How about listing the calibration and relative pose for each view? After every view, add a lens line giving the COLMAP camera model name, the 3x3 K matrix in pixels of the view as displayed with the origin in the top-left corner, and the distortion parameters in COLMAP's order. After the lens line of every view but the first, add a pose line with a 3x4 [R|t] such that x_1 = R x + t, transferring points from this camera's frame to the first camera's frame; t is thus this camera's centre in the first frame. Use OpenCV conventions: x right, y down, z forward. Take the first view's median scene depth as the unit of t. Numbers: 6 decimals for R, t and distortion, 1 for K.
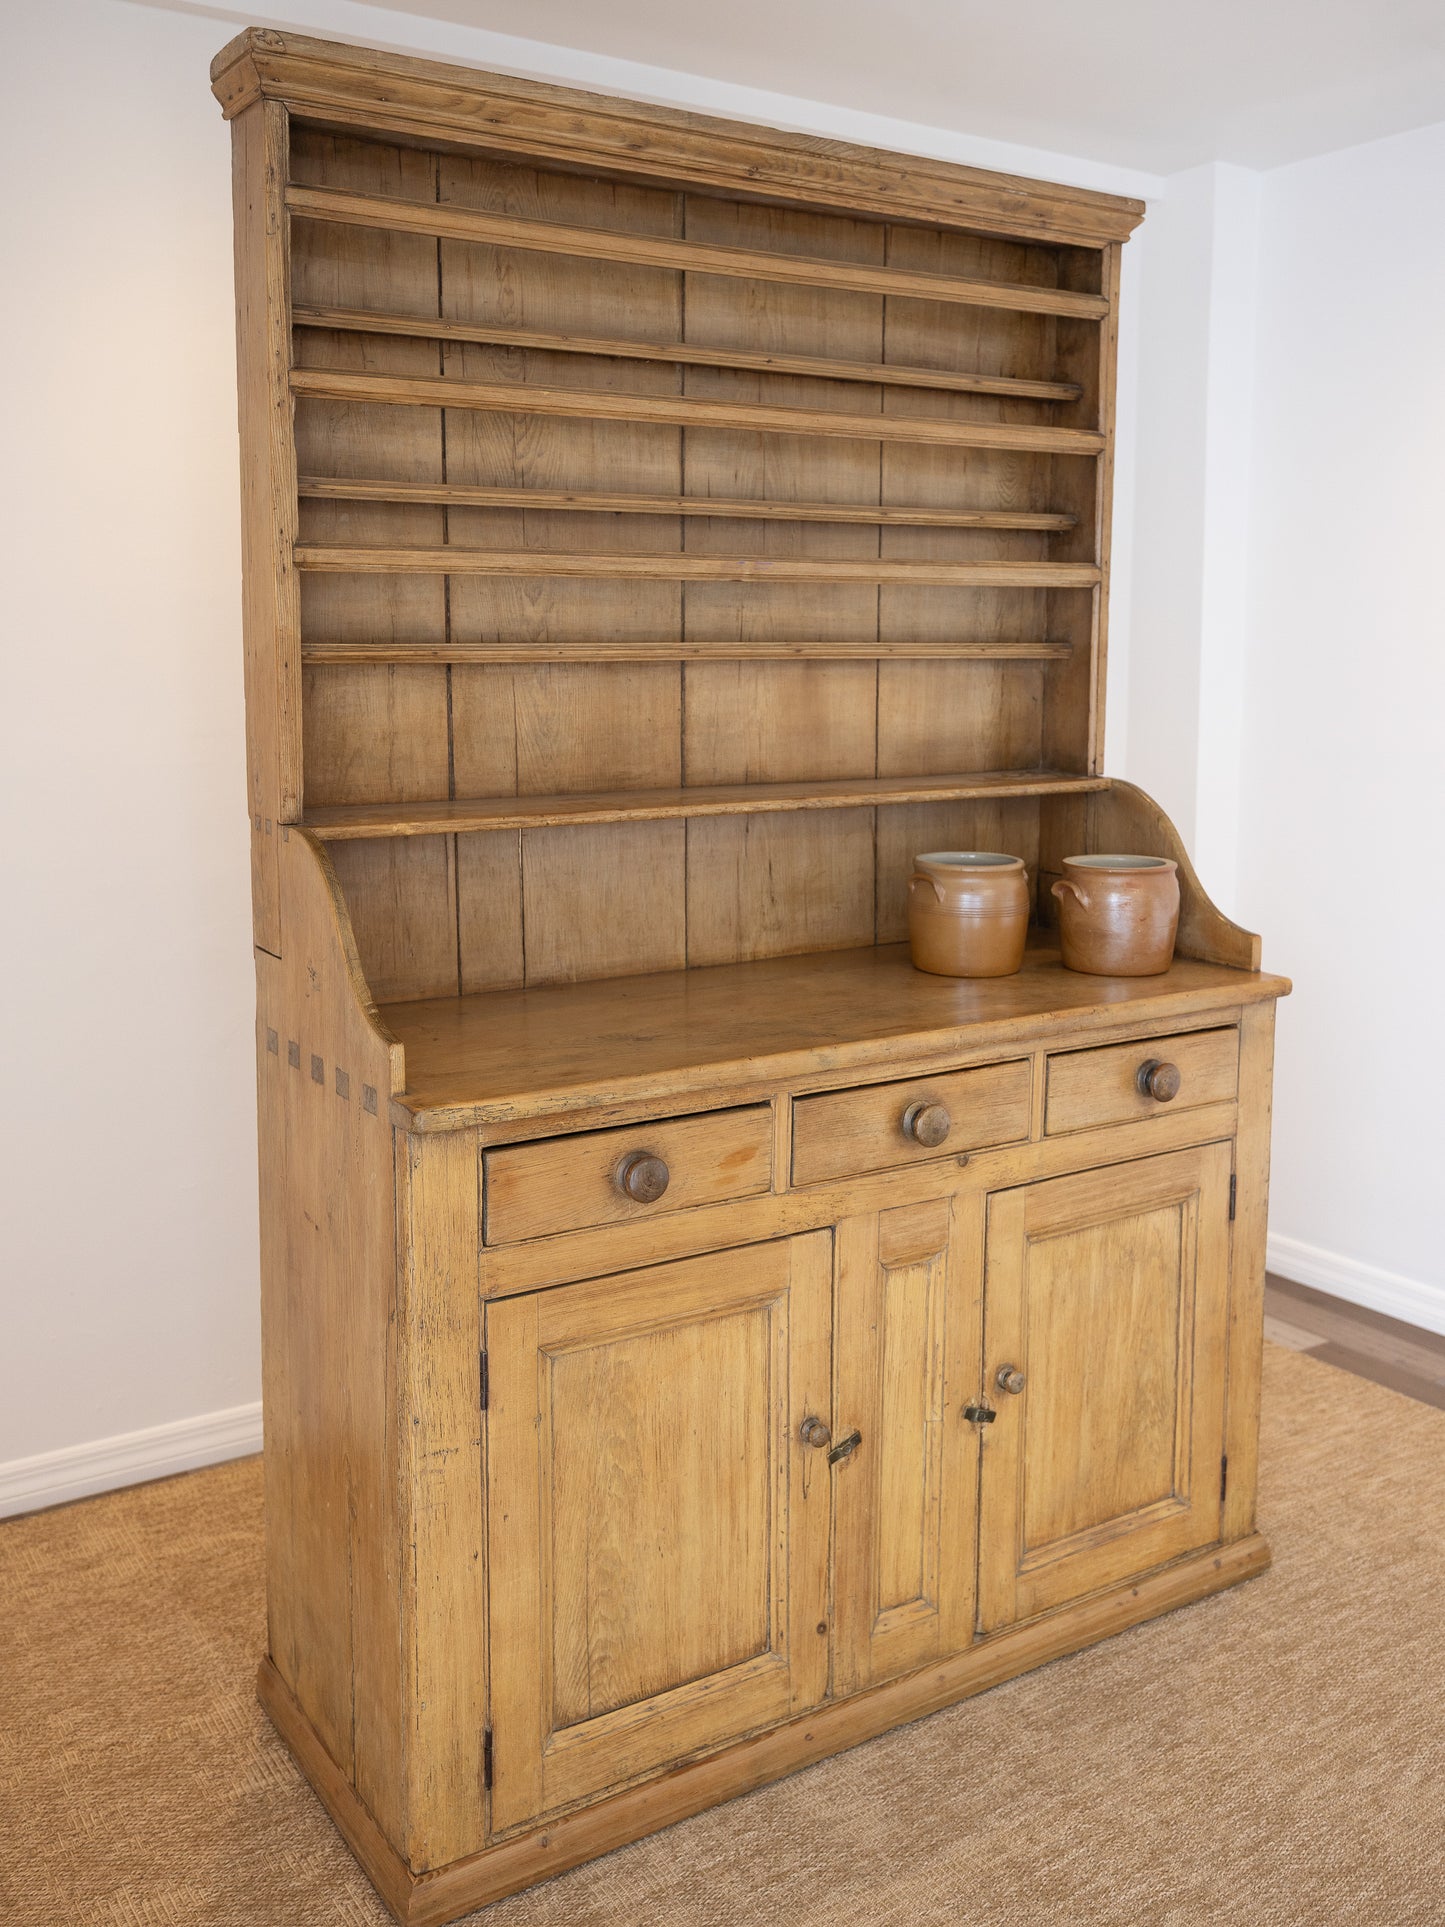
lens RADIAL K [[1728.4, 0, 714.3], [0, 1728.4, 810.0], [0, 0, 1]] dist [-0.006603, 0.020858]
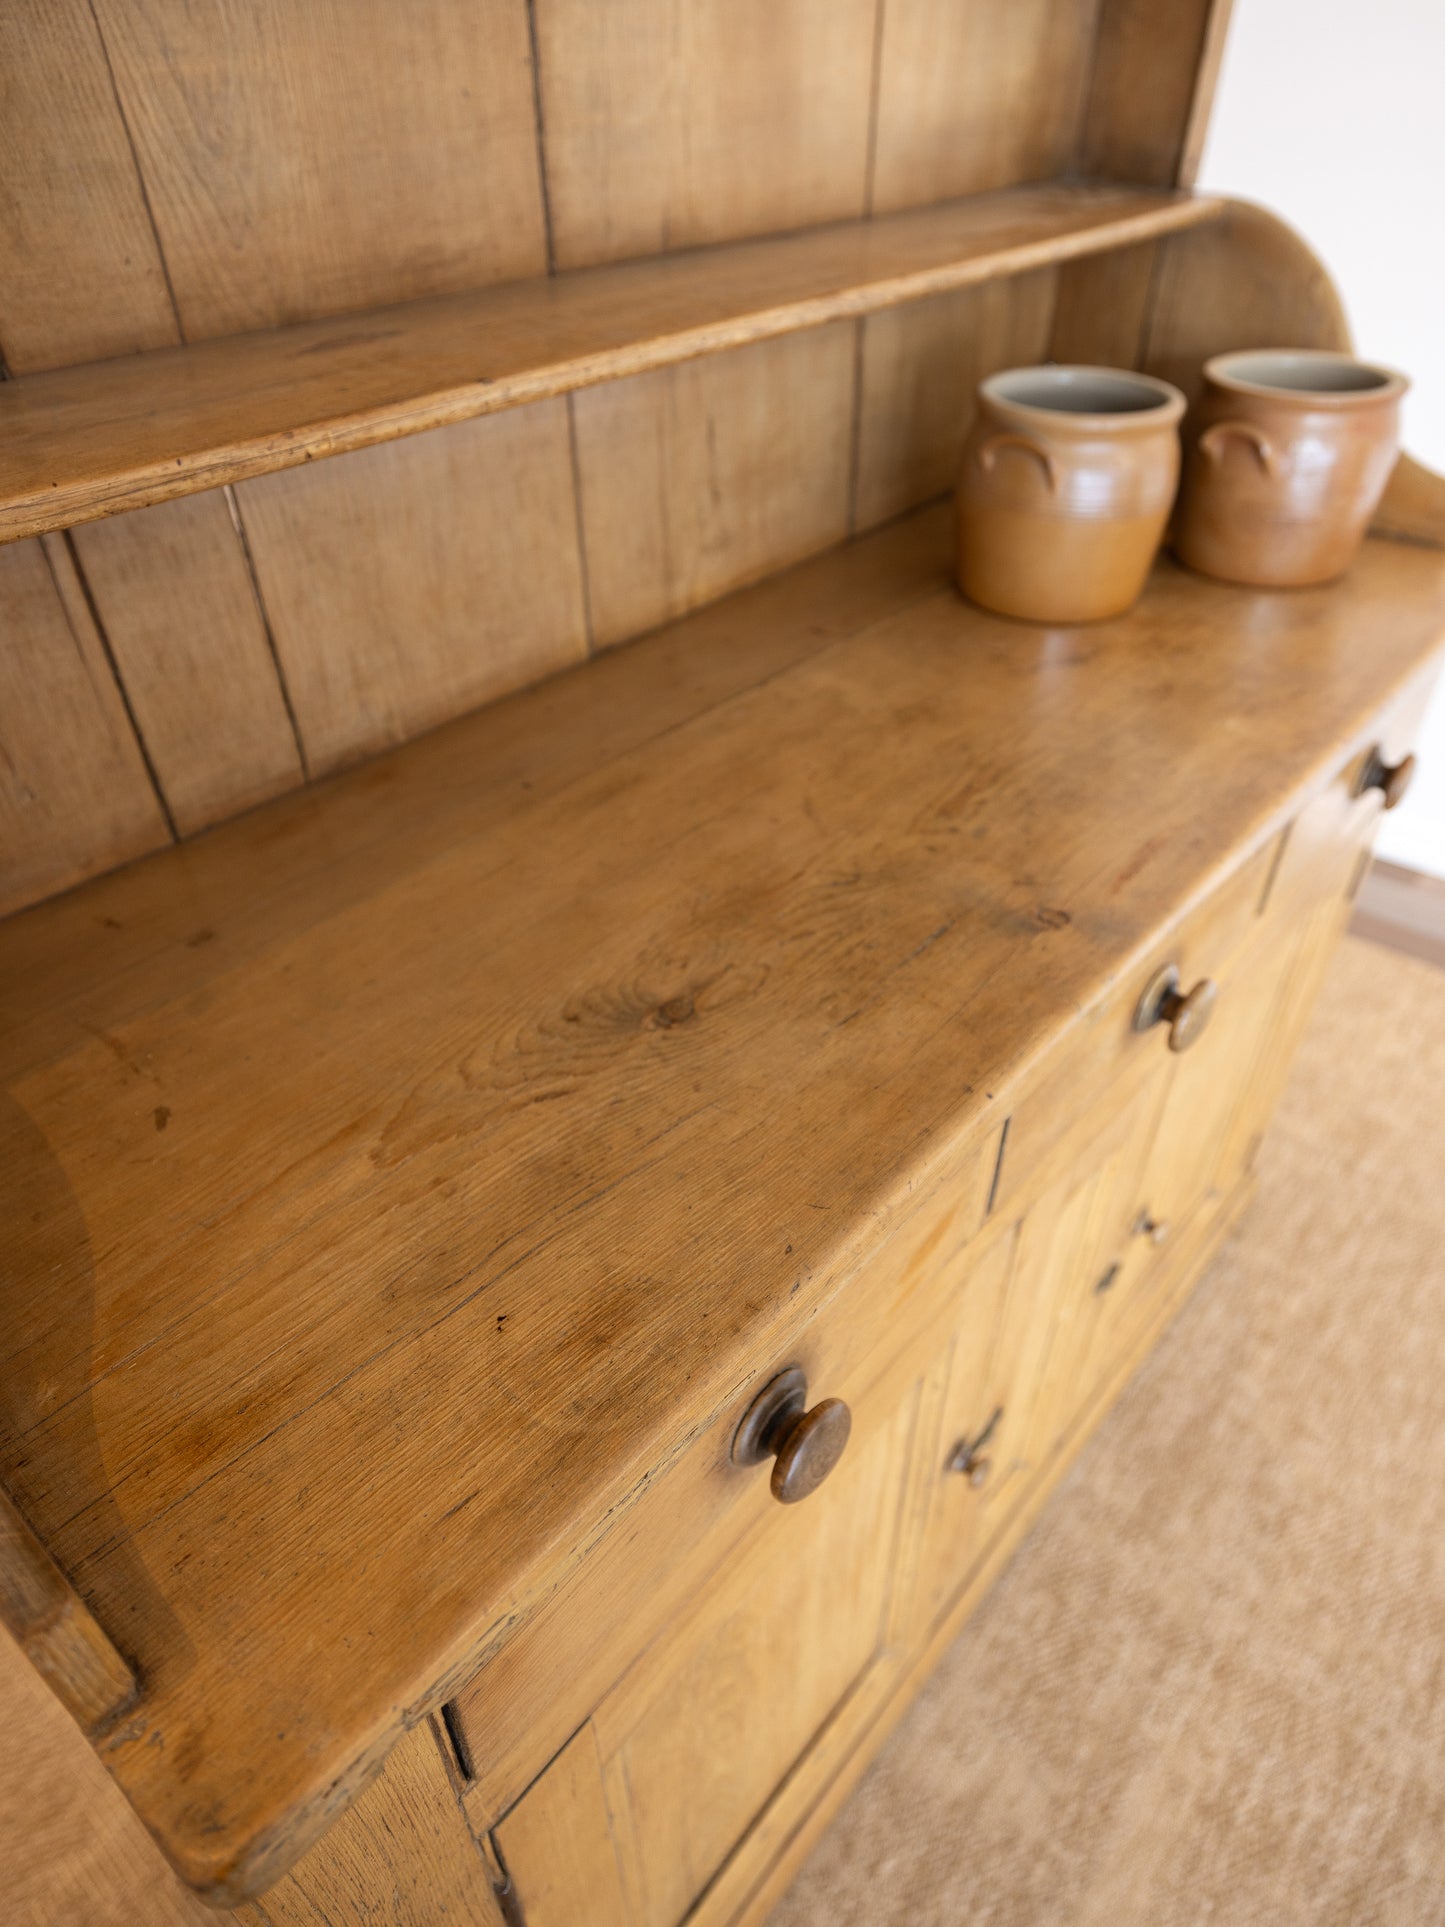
lens RADIAL K [[1216.3, 0, 716.8], [0, 1216.3, 973.8], [0, 0, 1]] dist [0.006651, -0.006532]
pose [[0.958459, -0.184574, 0.217461, -0.085882], [0.036505, 0.835511, 0.548259, -0.035772], [-0.282886, -0.517545, 0.807541, 0.679473]]
